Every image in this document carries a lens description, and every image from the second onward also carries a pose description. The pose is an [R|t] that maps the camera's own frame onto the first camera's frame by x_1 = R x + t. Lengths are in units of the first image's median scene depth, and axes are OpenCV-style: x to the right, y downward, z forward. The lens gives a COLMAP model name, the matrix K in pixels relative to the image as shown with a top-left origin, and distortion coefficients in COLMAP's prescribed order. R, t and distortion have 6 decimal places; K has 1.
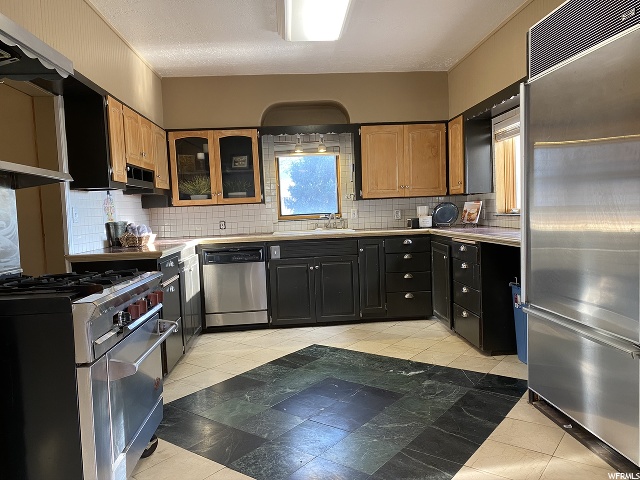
lens RADIAL K [[486.1, 0, 320.0], [0, 486.1, 240.0], [0, 0, 1]] dist [0.063665, -0.095313]
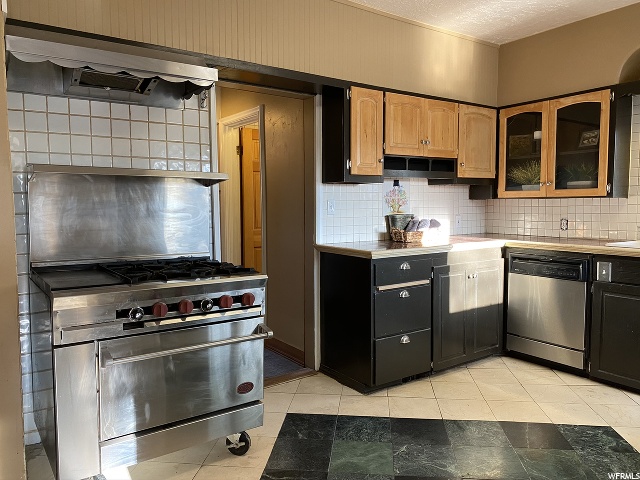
lens RADIAL K [[483.9, 0, 320.0], [0, 483.9, 240.0], [0, 0, 1]] dist [0.004006, 0.000913]
pose [[0.518090, 0.106015, -0.848730, 0.262527], [-0.070278, 0.994210, 0.081287, -0.043921], [0.852434, 0.017534, 0.522541, 0.304076]]
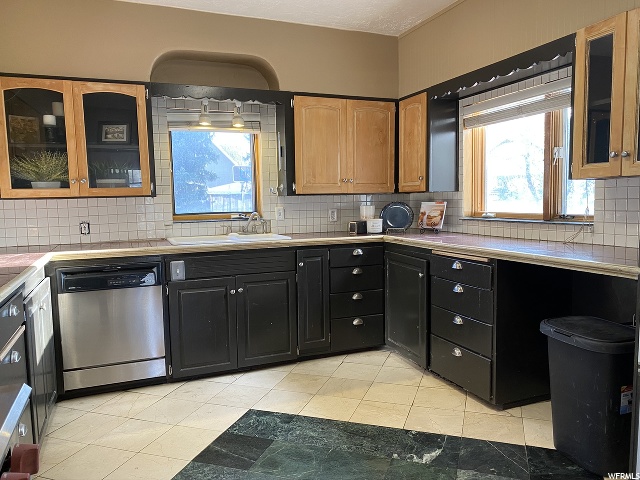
lens RADIAL K [[486.1, 0, 320.0], [0, 486.1, 240.0], [0, 0, 1]] dist [0.063665, -0.095313]
pose [[0.947841, -0.004040, 0.318716, -0.117829], [-0.000944, 0.999880, 0.015481, -0.027013], [-0.318741, -0.014974, 0.947724, 0.287647]]
